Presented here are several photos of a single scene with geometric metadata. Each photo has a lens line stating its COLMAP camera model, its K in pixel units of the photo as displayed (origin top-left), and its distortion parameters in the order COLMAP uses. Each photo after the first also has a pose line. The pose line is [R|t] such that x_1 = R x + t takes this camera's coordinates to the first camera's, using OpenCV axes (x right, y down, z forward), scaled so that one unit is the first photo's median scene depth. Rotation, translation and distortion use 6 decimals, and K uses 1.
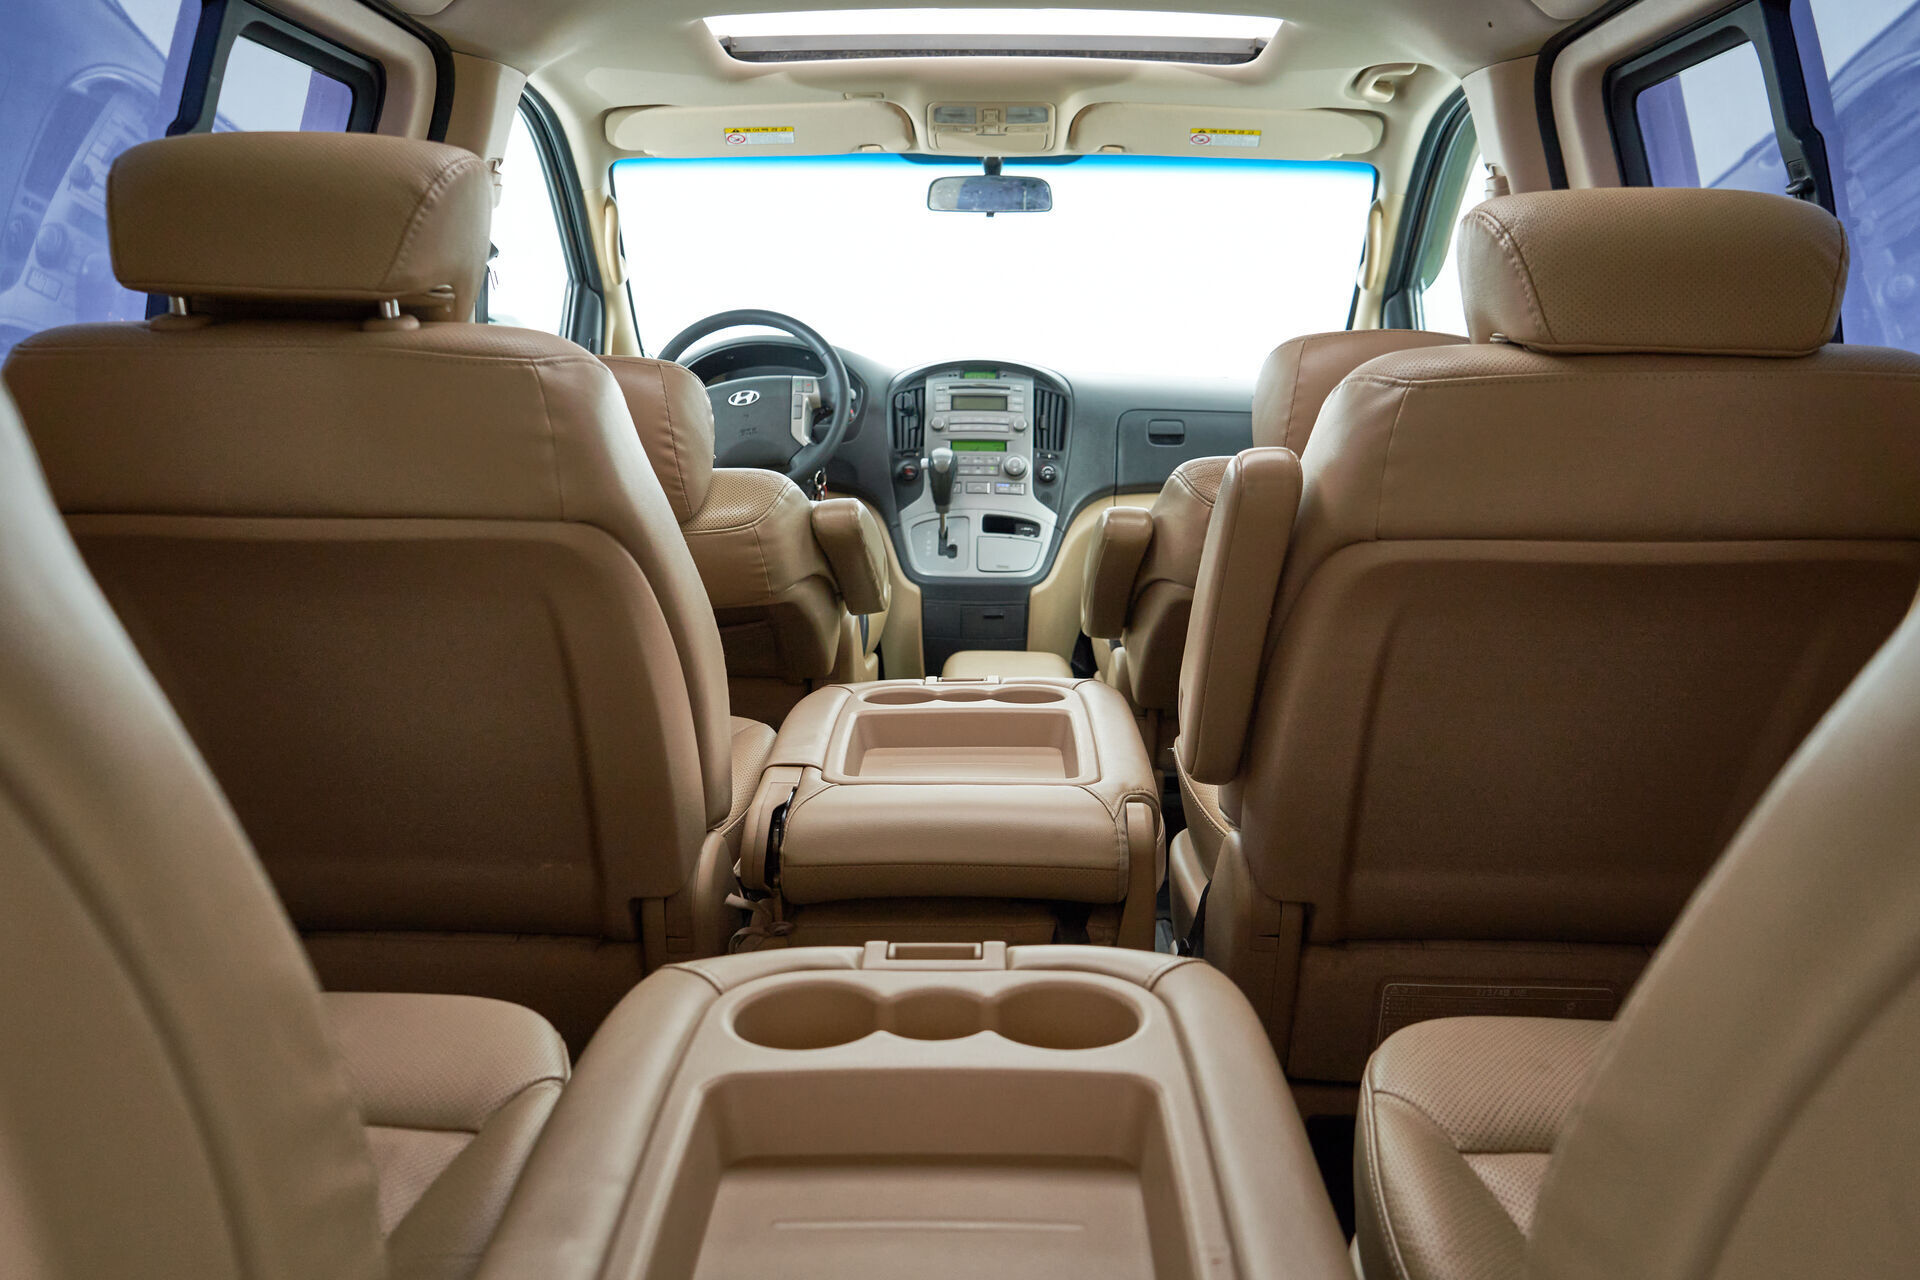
lens RADIAL K [[1572.8, 0, 958.7], [0, 1572.8, 638.0], [0, 0, 1]] dist [0.003078, -0.004412]
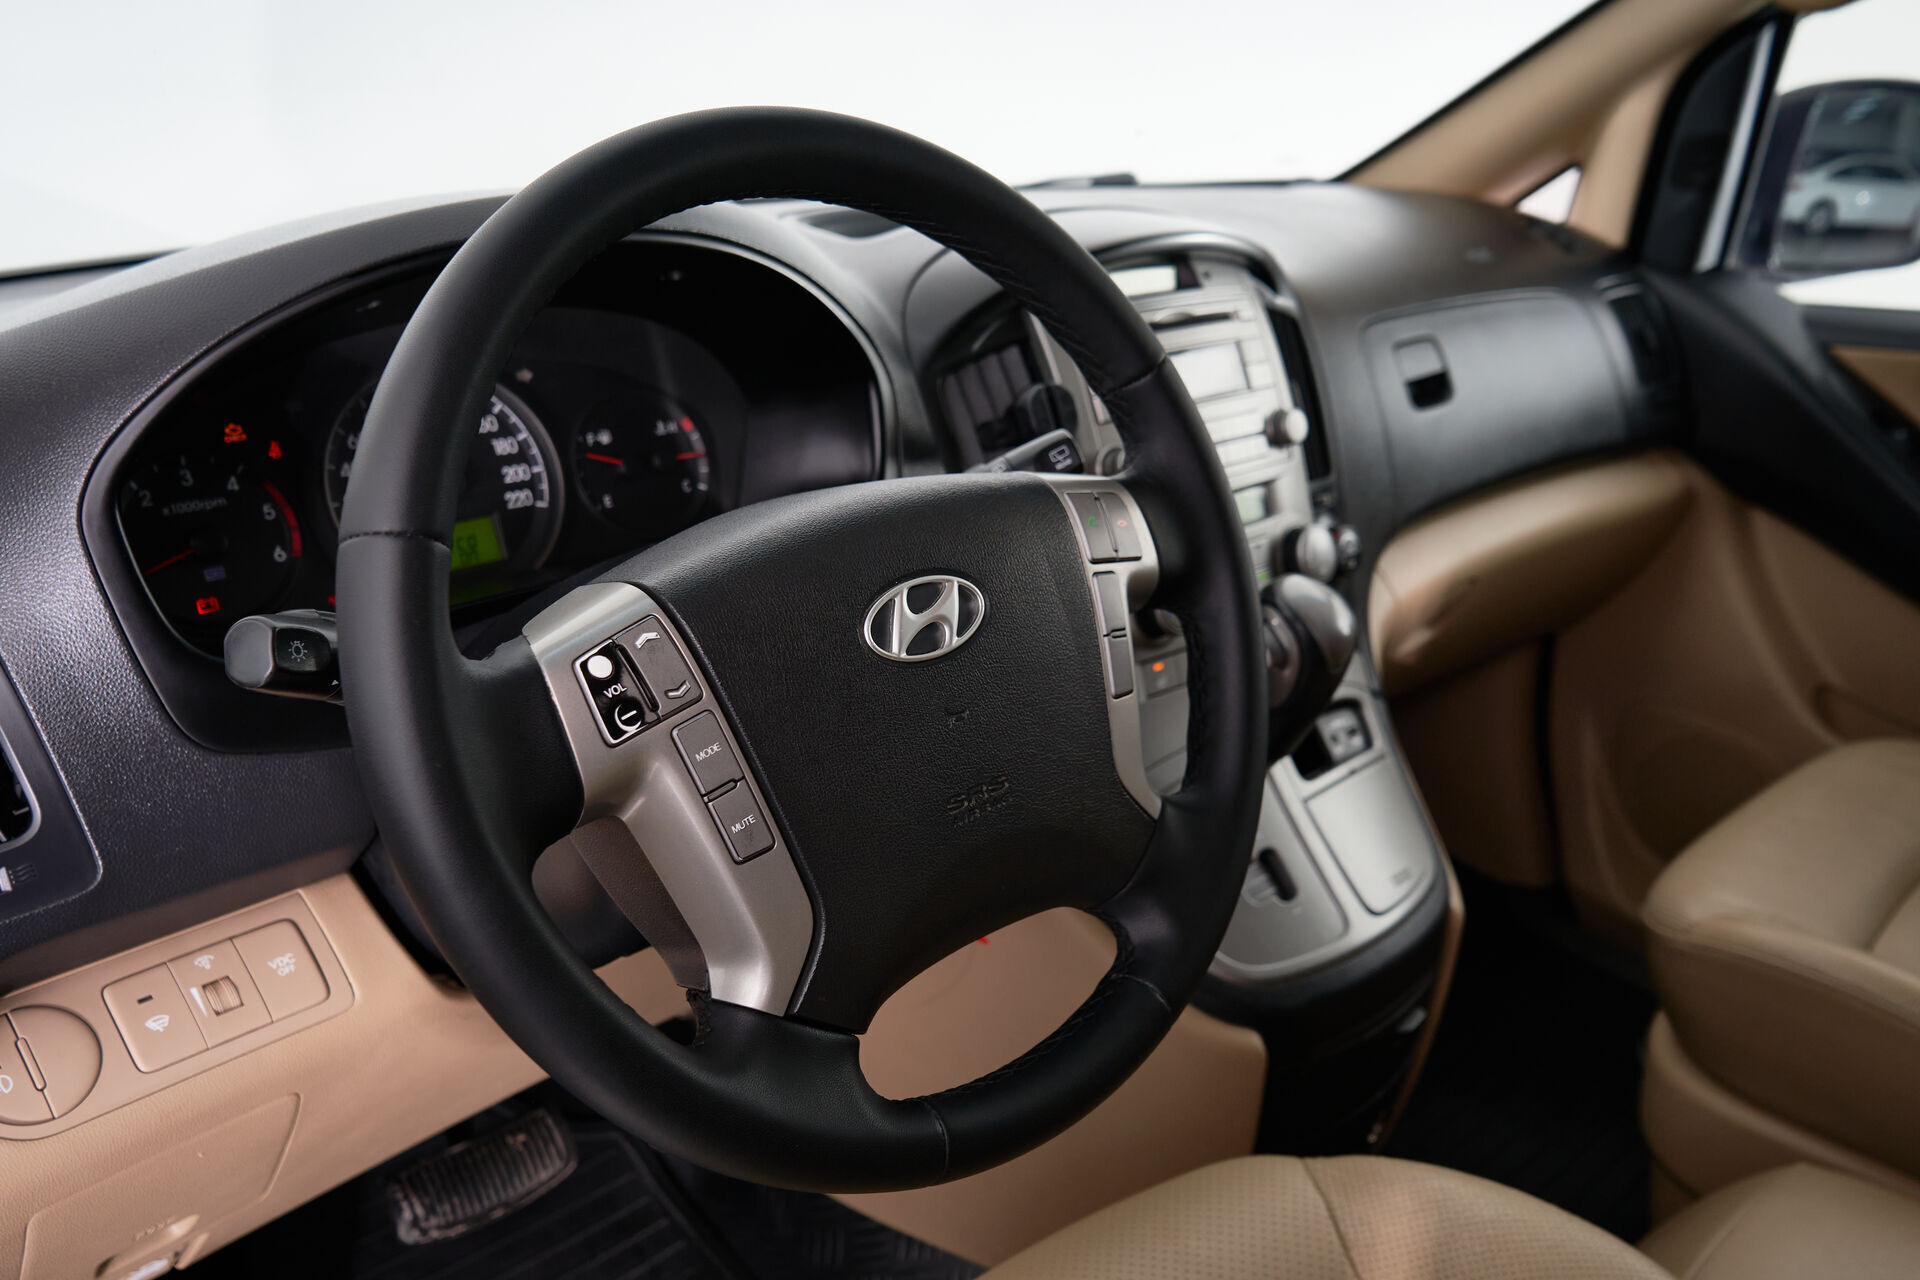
lens RADIAL K [[1574.0, 0, 962.4], [0, 1574.0, 664.6], [0, 0, 1]] dist [-0.000940, -0.001759]
pose [[0.714372, -0.261120, 0.649222, -0.278104], [0.099748, 0.956294, 0.274869, -0.214748], [-0.692620, -0.131600, 0.709196, 0.927251]]
